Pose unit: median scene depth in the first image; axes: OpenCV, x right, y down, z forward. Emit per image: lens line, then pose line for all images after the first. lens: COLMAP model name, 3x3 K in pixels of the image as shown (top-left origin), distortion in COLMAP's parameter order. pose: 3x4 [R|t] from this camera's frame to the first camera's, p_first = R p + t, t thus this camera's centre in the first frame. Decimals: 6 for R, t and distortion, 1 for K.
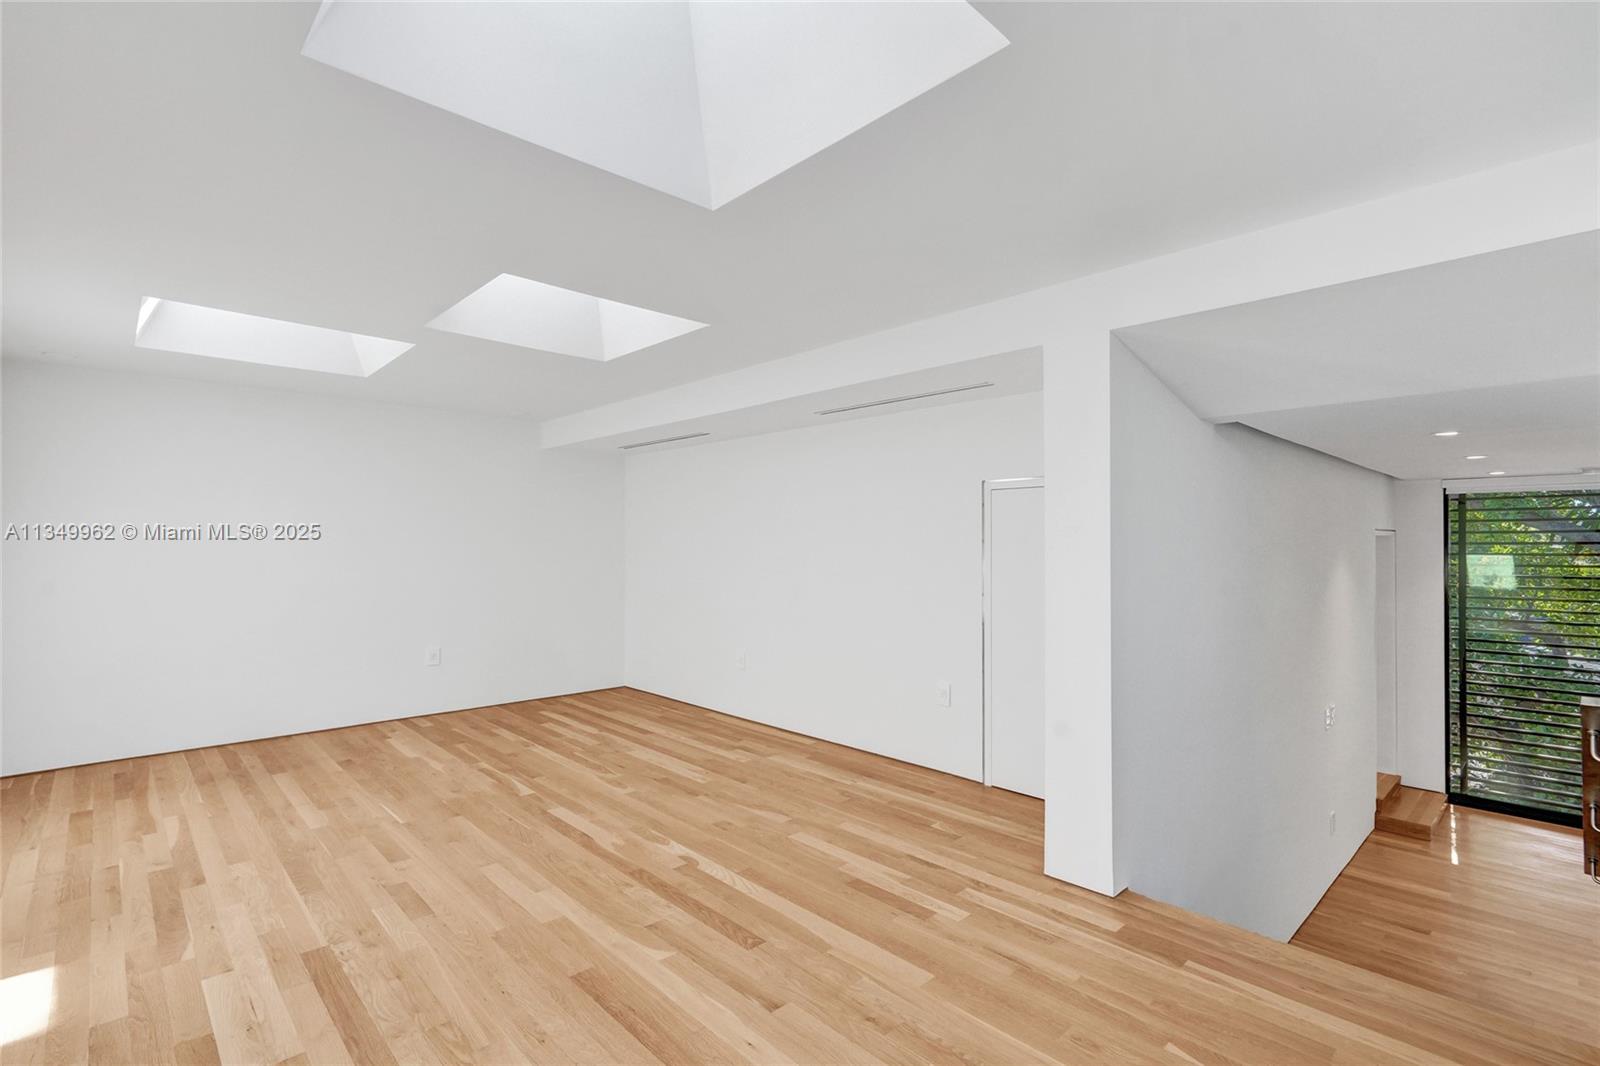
lens RADIAL K [[752.9, 0, 800.0], [0, 752.9, 533.0], [0, 0, 1]] dist [-0.007484, -0.000326]
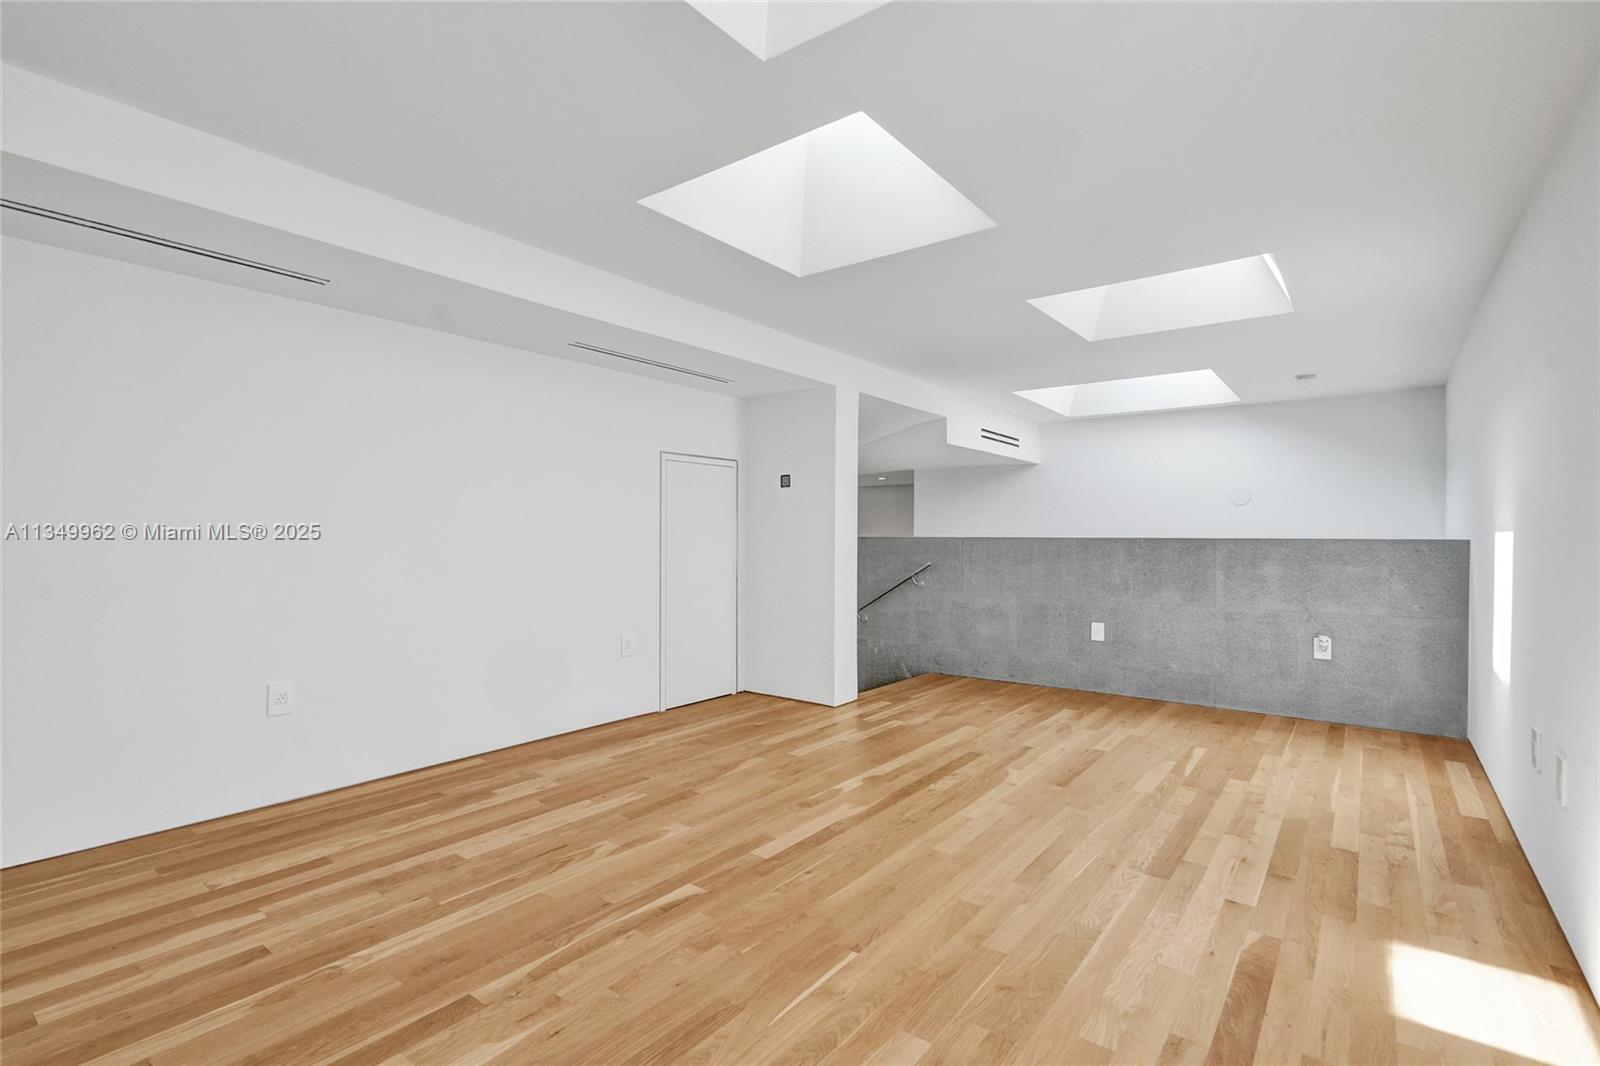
lens RADIAL K [[752.9, 0, 800.0], [0, 752.9, 533.0], [0, 0, 1]] dist [-0.007484, -0.000326]
pose [[-0.164870, 0.000259, 0.986315, -1.005082], [-0.018737, 0.999819, -0.003394, 0.062244], [-0.986137, -0.019040, -0.164835, 1.054269]]
